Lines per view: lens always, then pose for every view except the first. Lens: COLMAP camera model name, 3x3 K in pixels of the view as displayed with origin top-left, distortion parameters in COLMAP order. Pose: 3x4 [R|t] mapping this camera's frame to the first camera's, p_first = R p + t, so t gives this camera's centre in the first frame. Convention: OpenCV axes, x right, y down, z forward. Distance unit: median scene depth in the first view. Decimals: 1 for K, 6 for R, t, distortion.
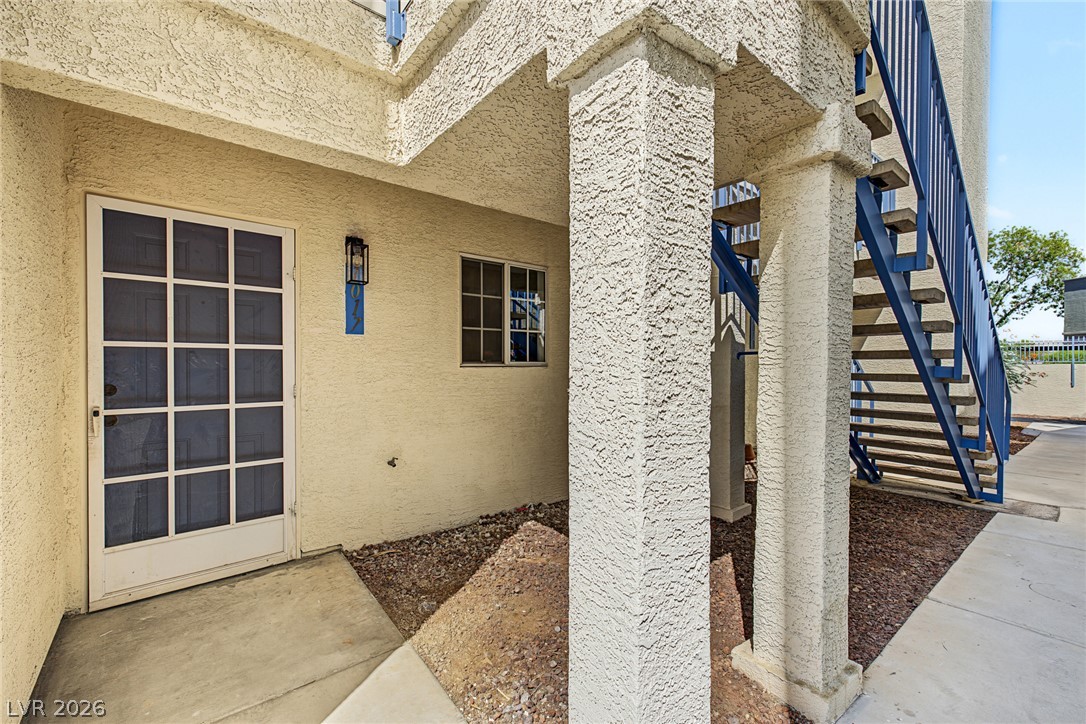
lens RADIAL K [[457.3, 0, 539.1], [0, 457.3, 361.7], [0, 0, 1]] dist [0.007619, -0.000686]
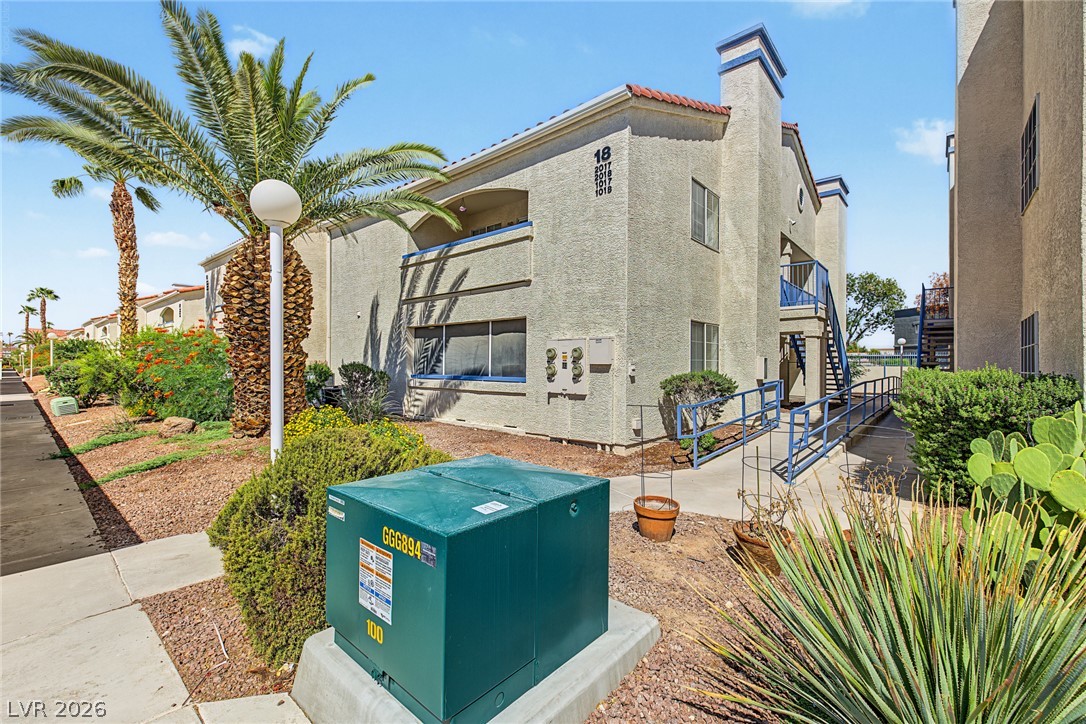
lens RADIAL K [[457.3, 0, 539.1], [0, 457.3, 361.7], [0, 0, 1]] dist [0.007619, -0.000686]
pose [[0.985001, 0.005838, 0.172451, -0.237577], [-0.005455, 0.999981, -0.002692, -0.000285], [-0.172464, 0.001711, 0.985014, -0.251484]]
